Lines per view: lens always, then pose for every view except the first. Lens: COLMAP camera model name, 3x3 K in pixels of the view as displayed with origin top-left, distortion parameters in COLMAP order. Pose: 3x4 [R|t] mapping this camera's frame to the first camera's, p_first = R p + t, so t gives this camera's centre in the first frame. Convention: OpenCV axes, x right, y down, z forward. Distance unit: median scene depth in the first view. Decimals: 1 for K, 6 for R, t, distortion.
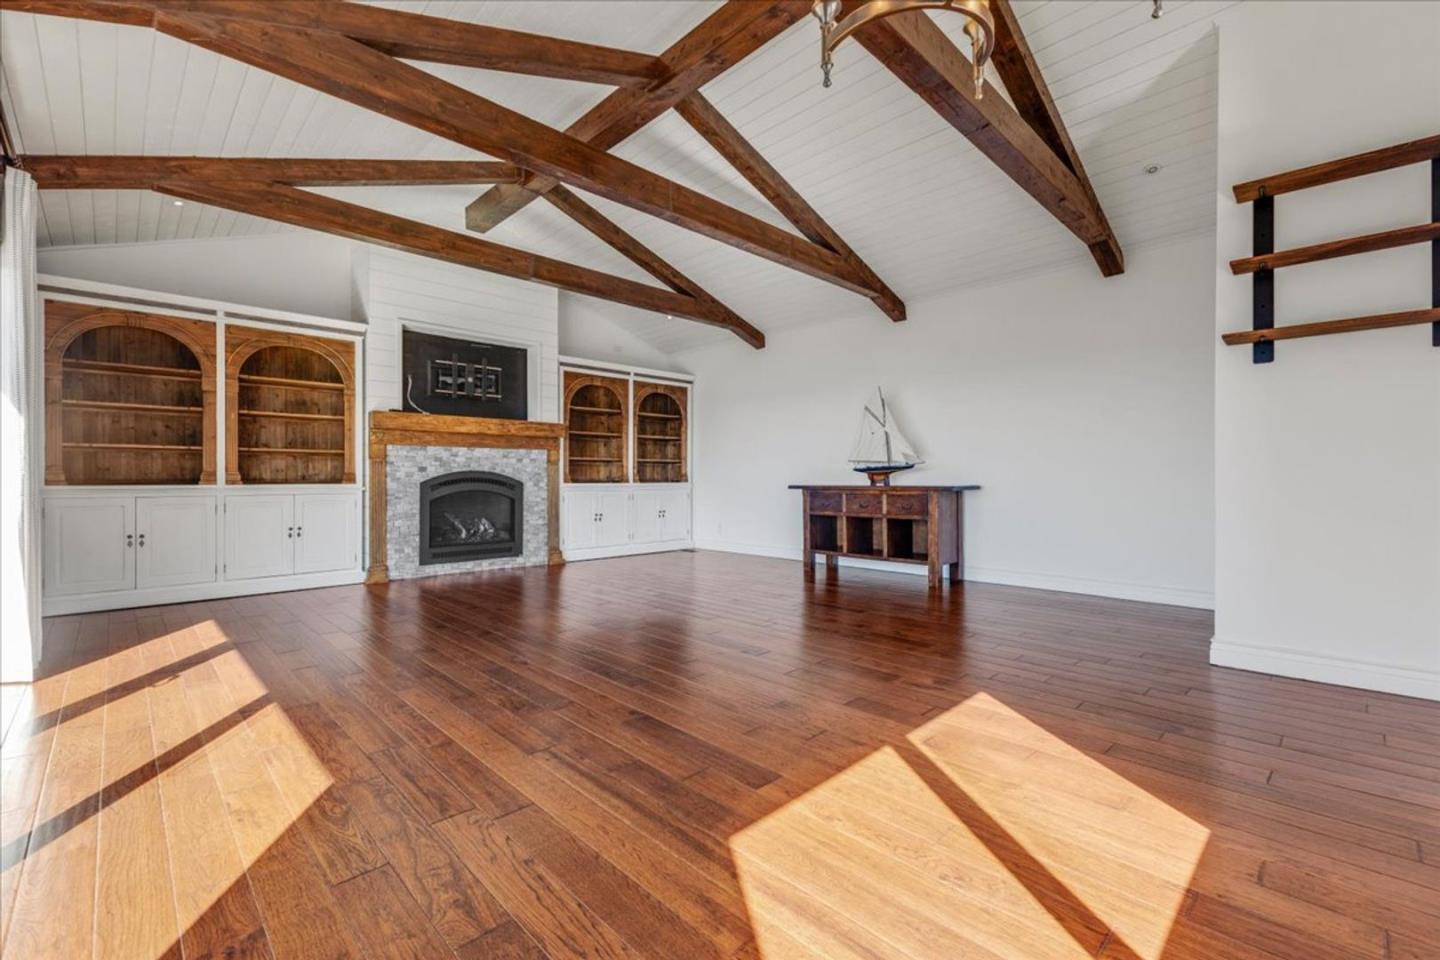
lens RADIAL K [[607.7, 0, 720.0], [0, 607.7, 480.0], [0, 0, 1]] dist [0.000949, -0.000013]
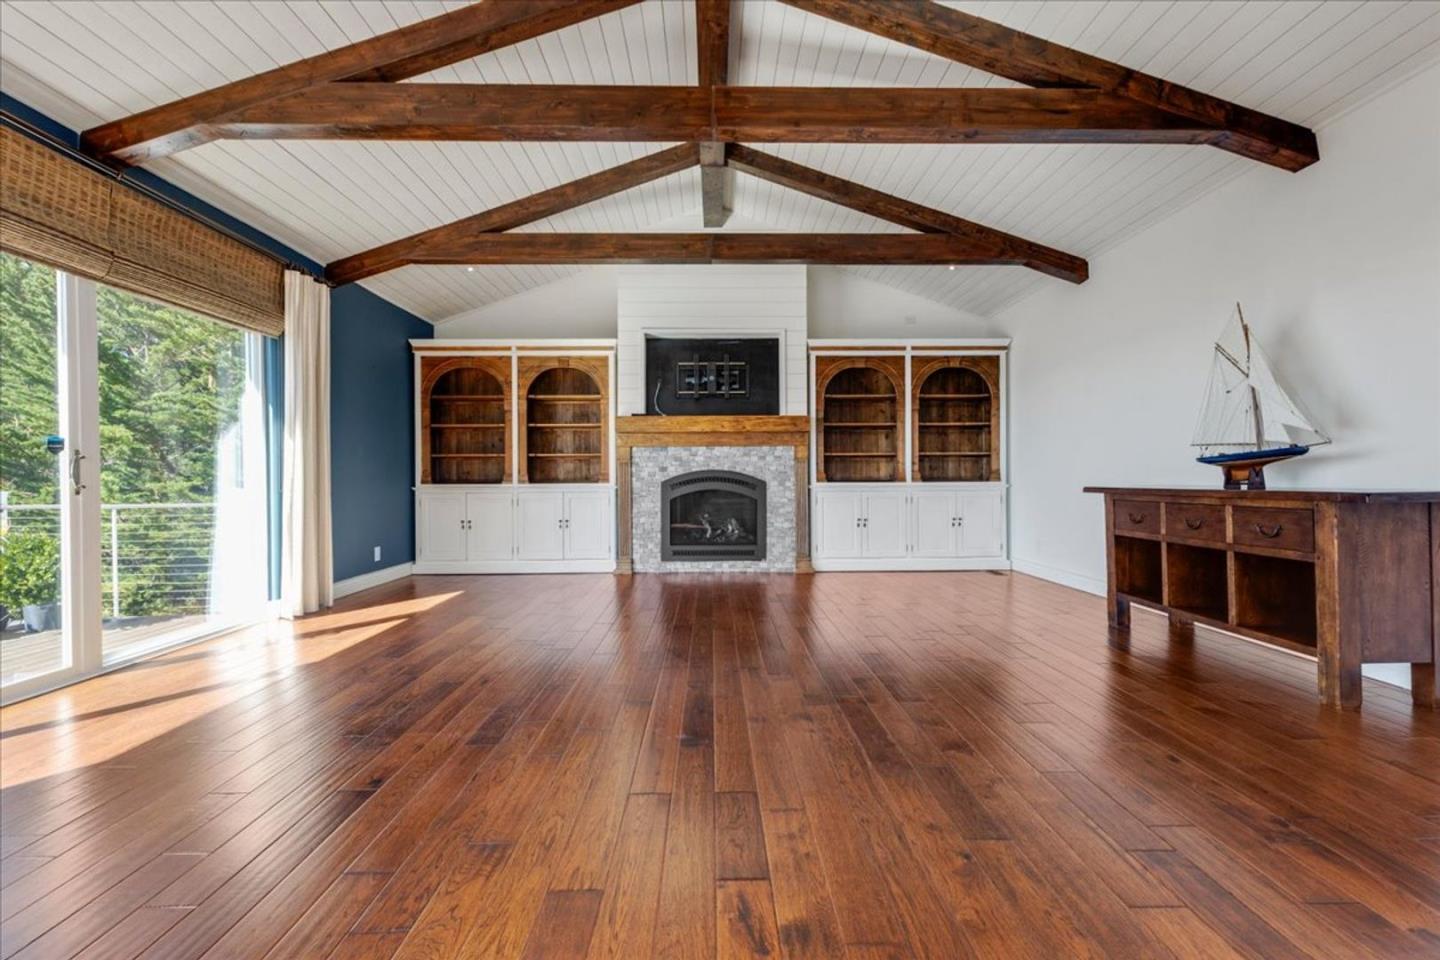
lens RADIAL K [[611.8, 0, 717.9], [0, 611.8, 476.0], [0, 0, 1]] dist [0.002151, 0.000158]
pose [[0.732321, -0.005202, -0.680939, 0.279385], [0.004149, 0.999986, -0.003177, -0.002133], [0.680947, -0.000499, 0.732333, 0.281517]]
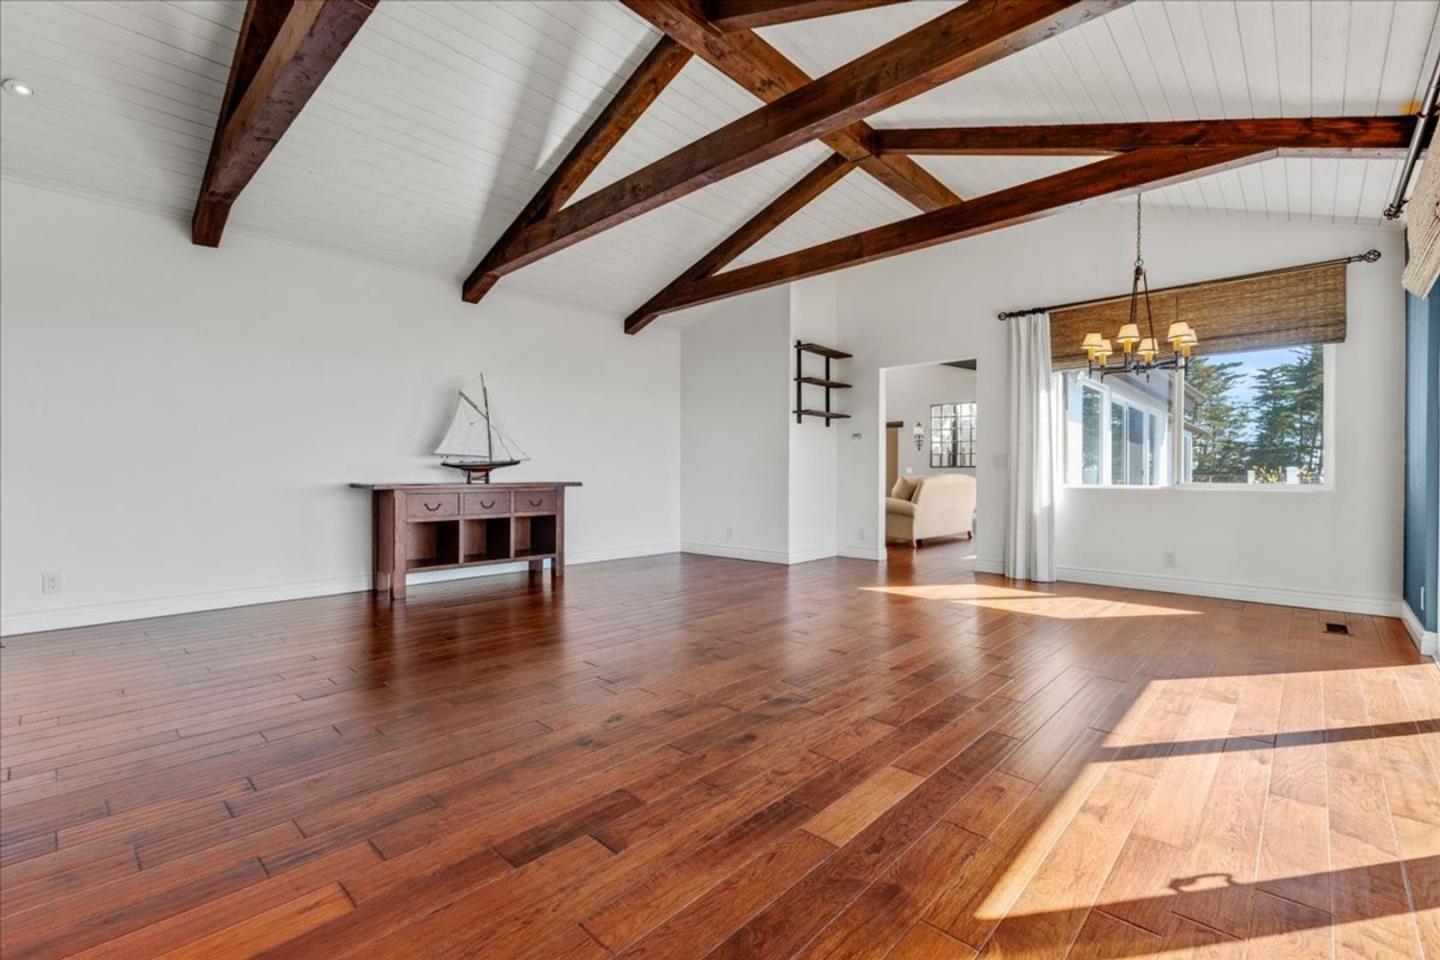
lens RADIAL K [[621.1, 0, 720.9], [0, 621.1, 476.6], [0, 0, 1]] dist [0.003500, -0.000143]
pose [[-0.050168, -0.007710, 0.998711, -0.645040], [0.000753, 0.999970, 0.007758, -0.007333], [-0.998741, 0.001142, -0.050161, 0.659686]]
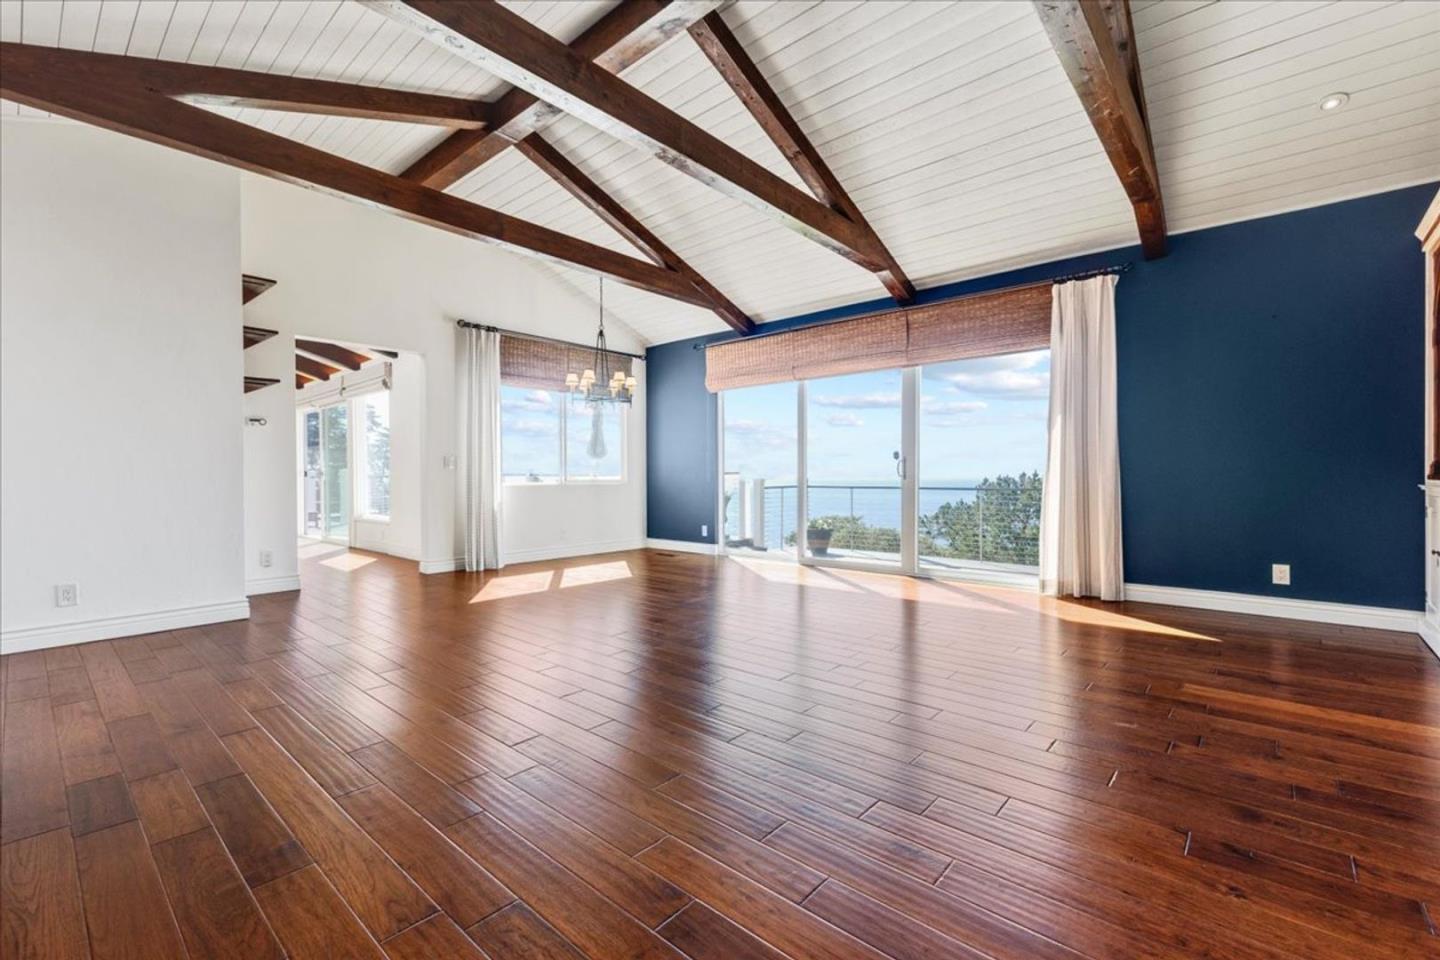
lens RADIAL K [[626.3, 0, 727.2], [0, 626.3, 458.5], [0, 0, 1]] dist [0.015734, -0.000054]
pose [[-0.996106, 0.002488, -0.088127, -0.054594], [0.004858, 0.999632, -0.026697, -0.000391], [0.088028, -0.027021, -0.995751, 1.206643]]
